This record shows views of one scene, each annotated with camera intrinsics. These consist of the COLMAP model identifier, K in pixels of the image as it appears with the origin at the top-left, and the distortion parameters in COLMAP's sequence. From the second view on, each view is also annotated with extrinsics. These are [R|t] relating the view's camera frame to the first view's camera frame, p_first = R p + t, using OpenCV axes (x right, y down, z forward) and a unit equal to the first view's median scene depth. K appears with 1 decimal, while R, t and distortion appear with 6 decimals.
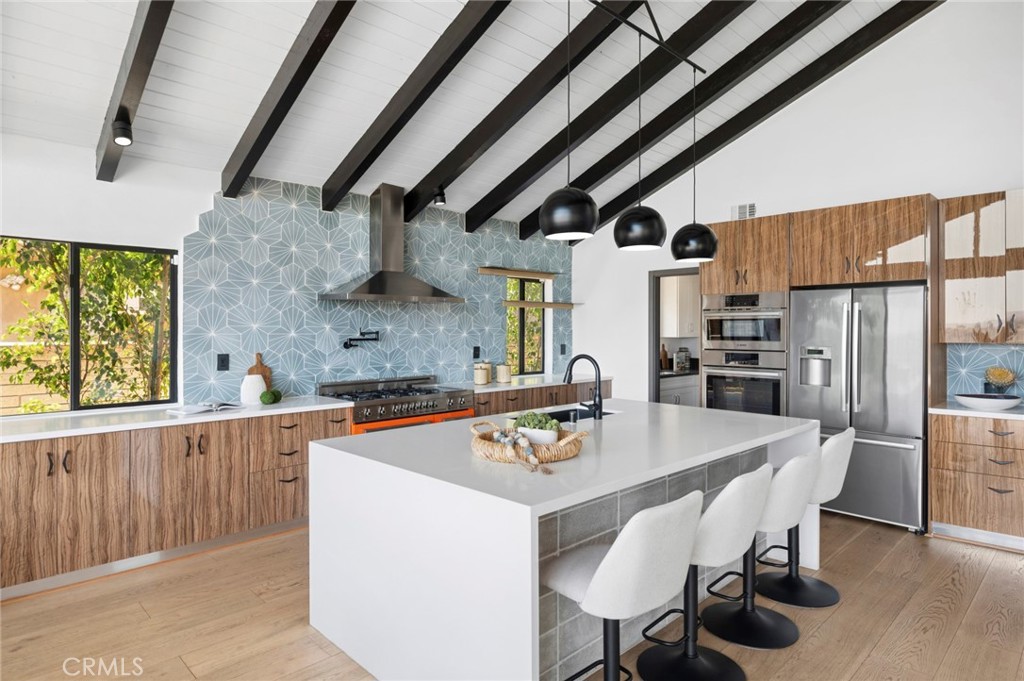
lens RADIAL K [[580.9, 0, 511.6], [0, 580.9, 327.4], [0, 0, 1]] dist [0.001237, 0.000830]
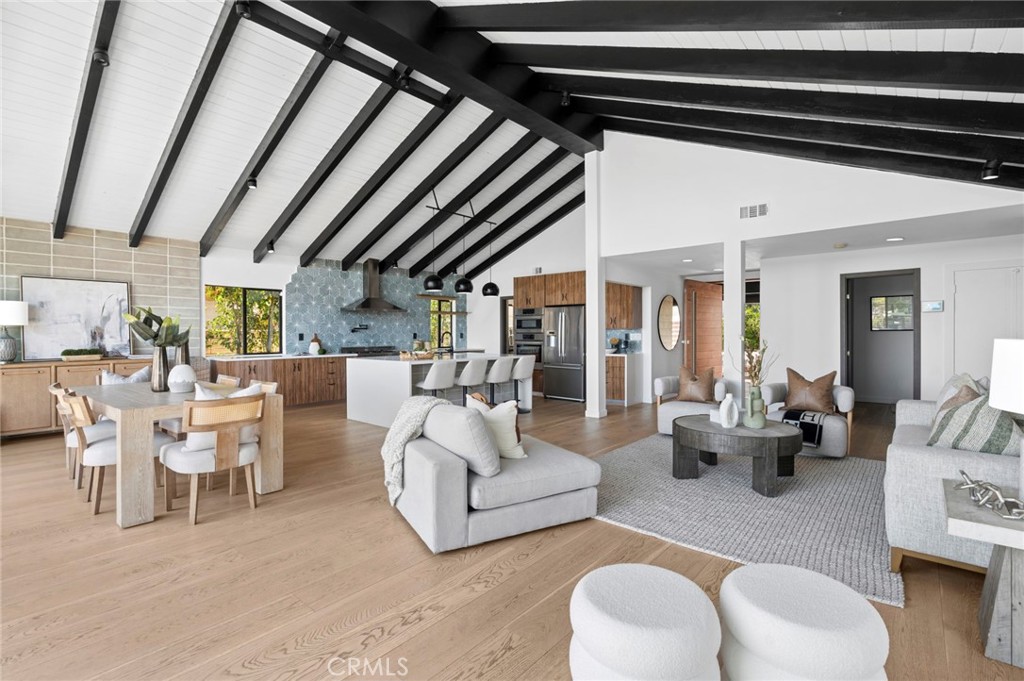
lens RADIAL K [[471.9, 0, 511.9], [0, 471.9, 335.4], [0, 0, 1]] dist [0.000669, 0.000173]
pose [[0.996243, -0.000926, 0.086594, 0.163263], [0.000124, 0.999957, 0.009266, 0.030186], [-0.086599, -0.009221, 0.996201, -0.835215]]
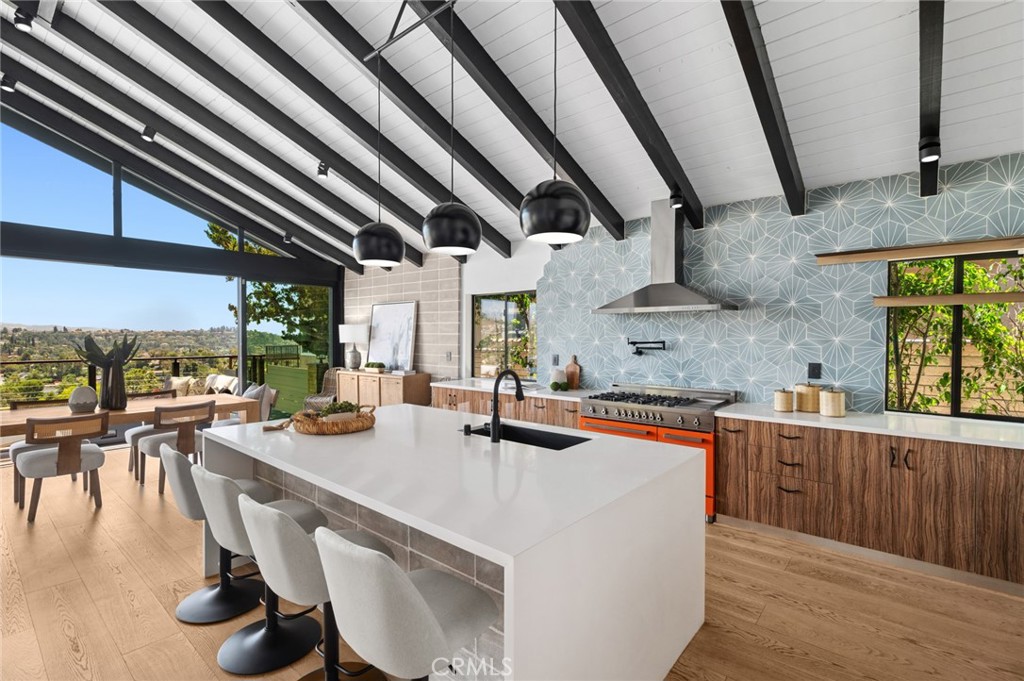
lens RADIAL K [[471.9, 0, 511.9], [0, 471.9, 335.4], [0, 0, 1]] dist [0.000669, 0.000173]
pose [[0.089459, 0.008218, -0.995957, 0.604589], [0.007118, 0.999935, 0.008891, -0.013217], [0.995965, -0.007885, 0.089395, 0.652457]]
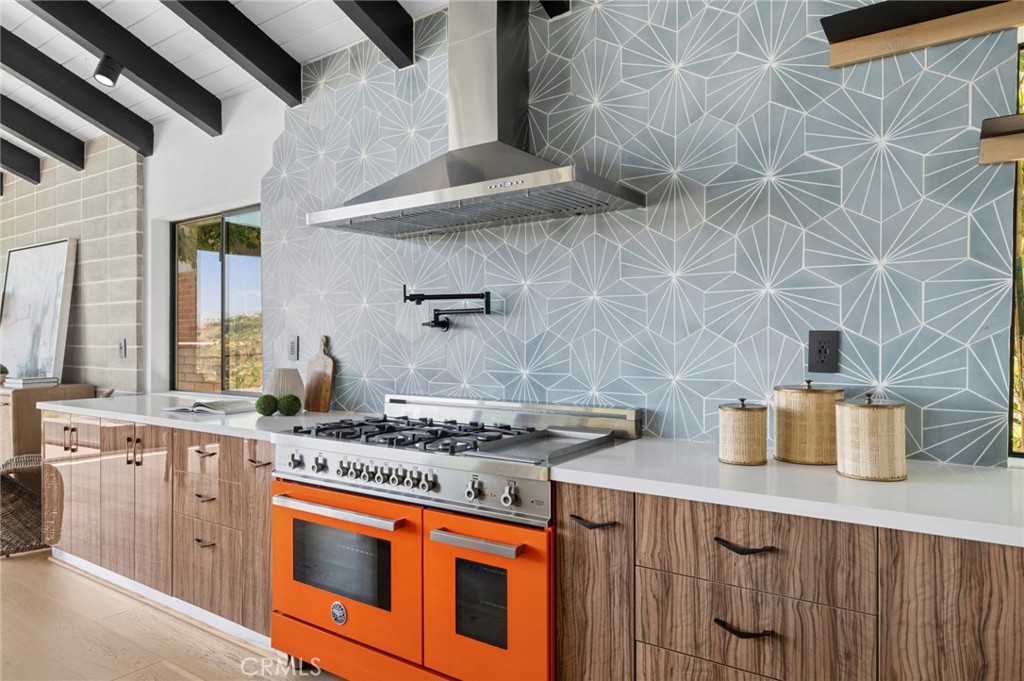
lens RADIAL K [[645.1, 0, 512.0], [0, 645.1, 340.5], [0, 0, 1]] dist [0.002369, -0.000325]
pose [[0.190327, 0.005934, -0.981703, 0.257046], [0.008570, 0.999934, 0.007705, 0.039820], [0.981683, -0.009879, 0.190264, 0.931260]]
